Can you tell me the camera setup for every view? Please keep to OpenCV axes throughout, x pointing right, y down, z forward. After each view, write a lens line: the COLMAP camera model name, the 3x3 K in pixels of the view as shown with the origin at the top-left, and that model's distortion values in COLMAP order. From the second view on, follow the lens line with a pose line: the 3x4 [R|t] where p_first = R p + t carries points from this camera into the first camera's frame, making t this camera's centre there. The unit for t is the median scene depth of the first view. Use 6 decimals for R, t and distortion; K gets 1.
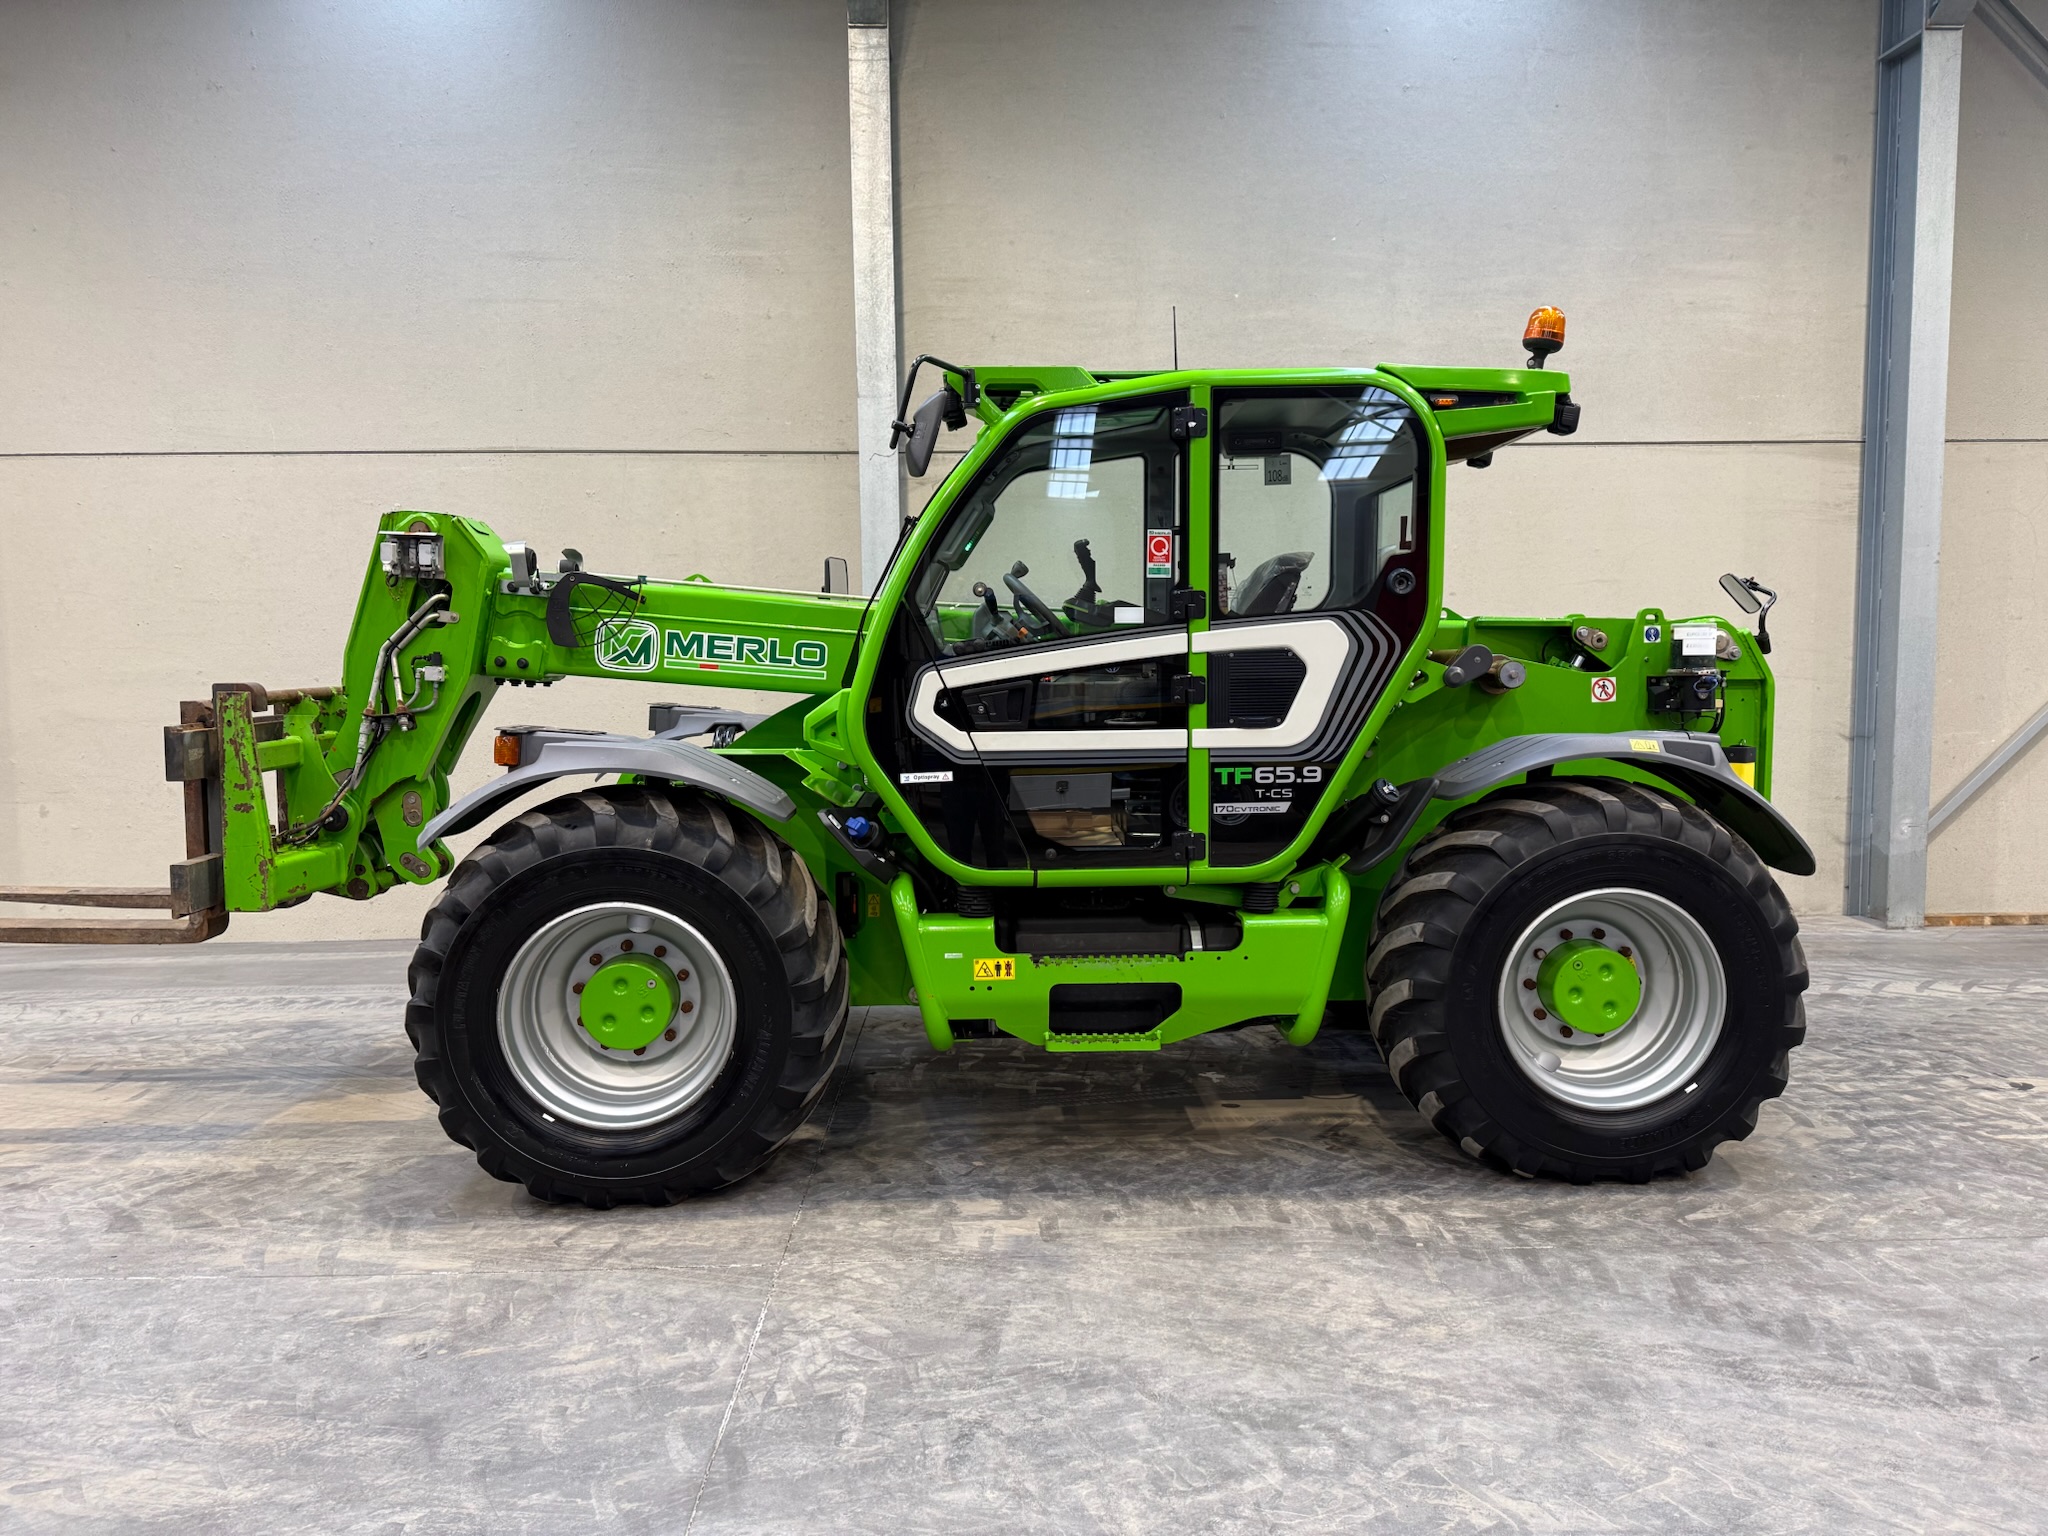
lens RADIAL K [[1445.4, 0, 1026.8], [0, 1445.4, 769.3], [0, 0, 1]] dist [0.040929, -0.050173]
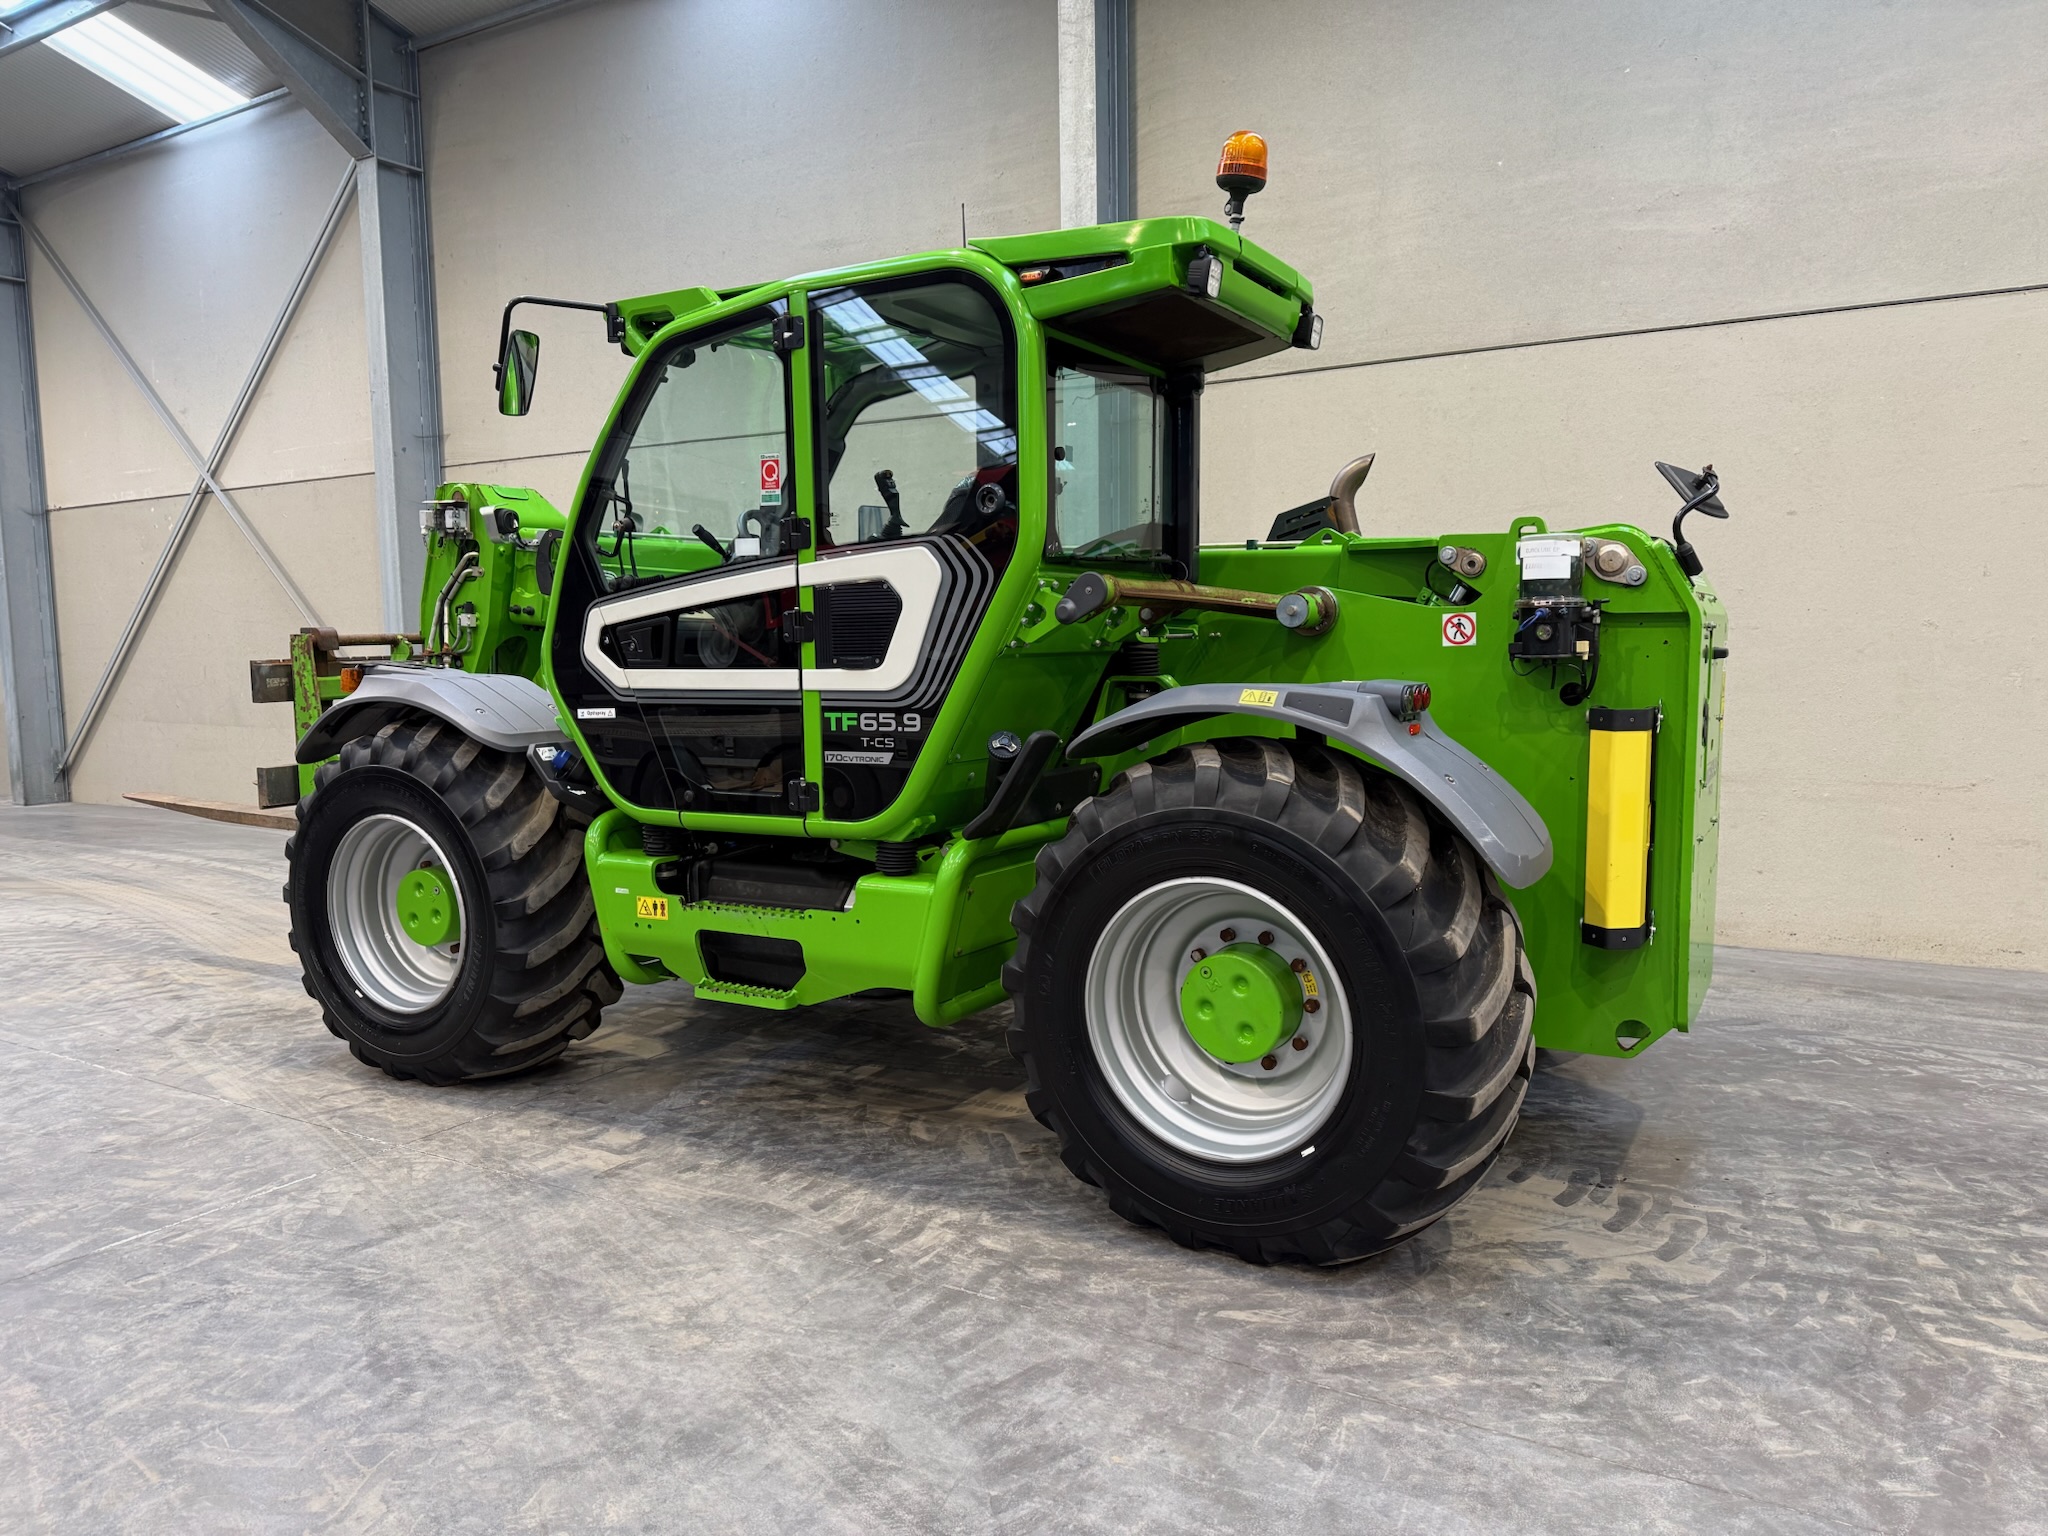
lens RADIAL K [[1445.4, 0, 1026.1], [0, 1445.4, 776.6], [0, 0, 1]] dist [0.040929, -0.050173]
pose [[0.842319, 0.049691, -0.536684, 0.731613], [-0.034939, 0.998681, 0.037630, 0.001016], [0.537846, -0.012945, 0.842944, 0.292132]]
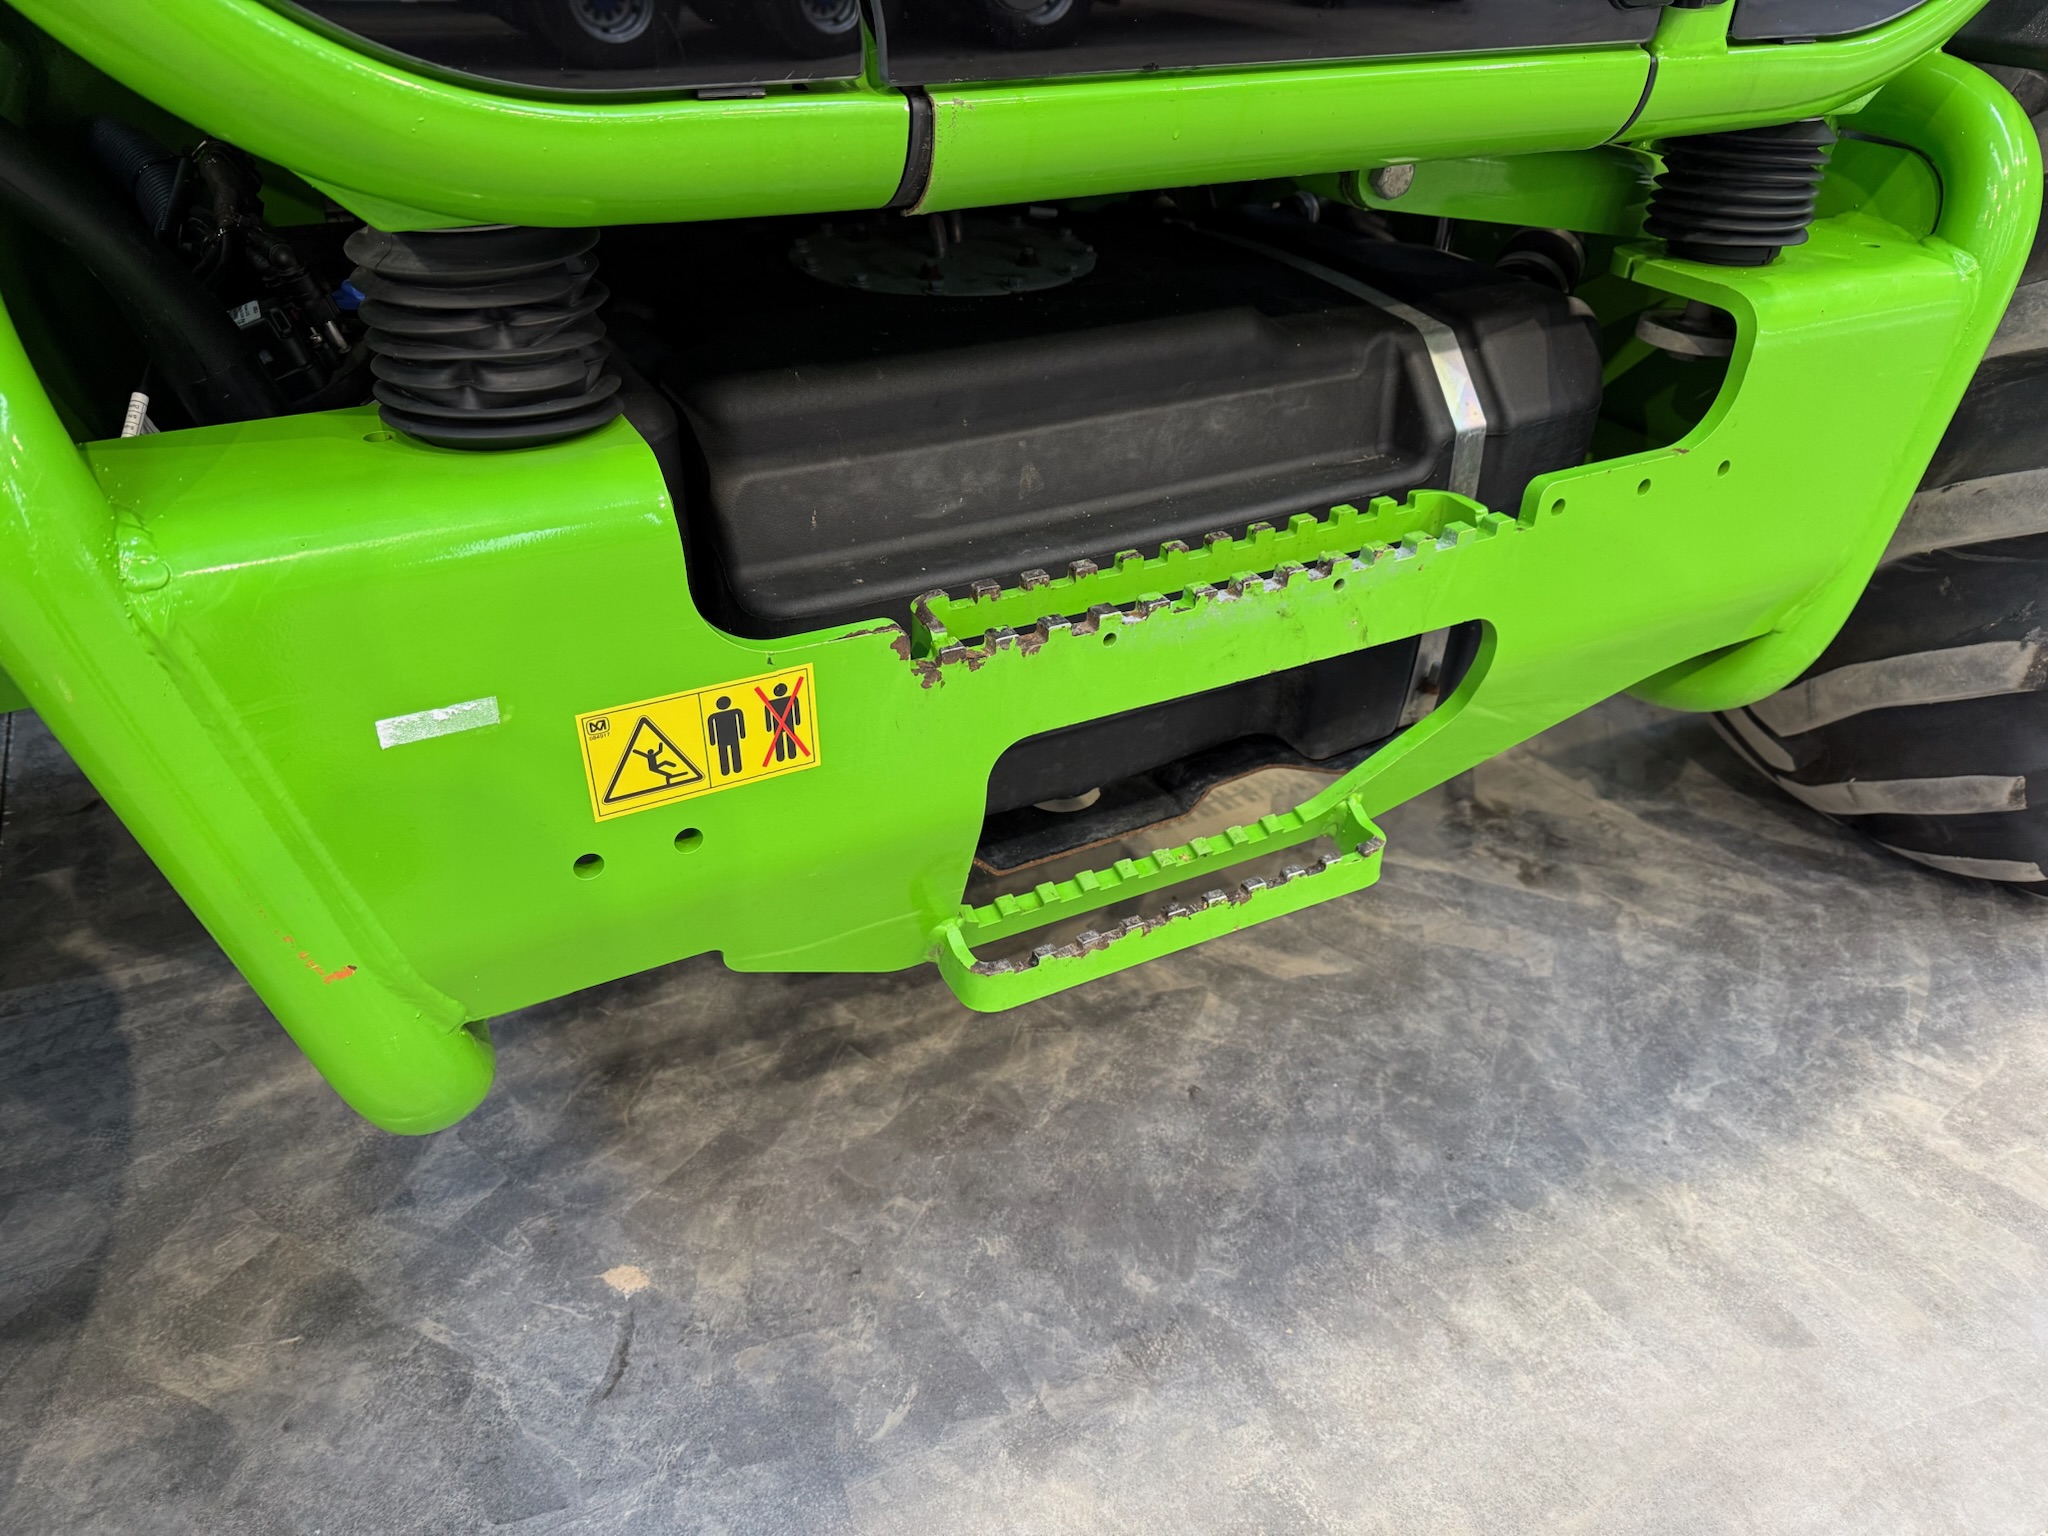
lens RADIAL K [[1445.4, 0, 1036.6], [0, 1445.4, 783.3], [0, 0, 1]] dist [0.040929, -0.050173]
pose [[0.894707, -0.216859, 0.390475, -0.055111], [-0.000971, 0.873280, 0.487218, 0.059112], [-0.446652, -0.436297, 0.781120, 0.844656]]
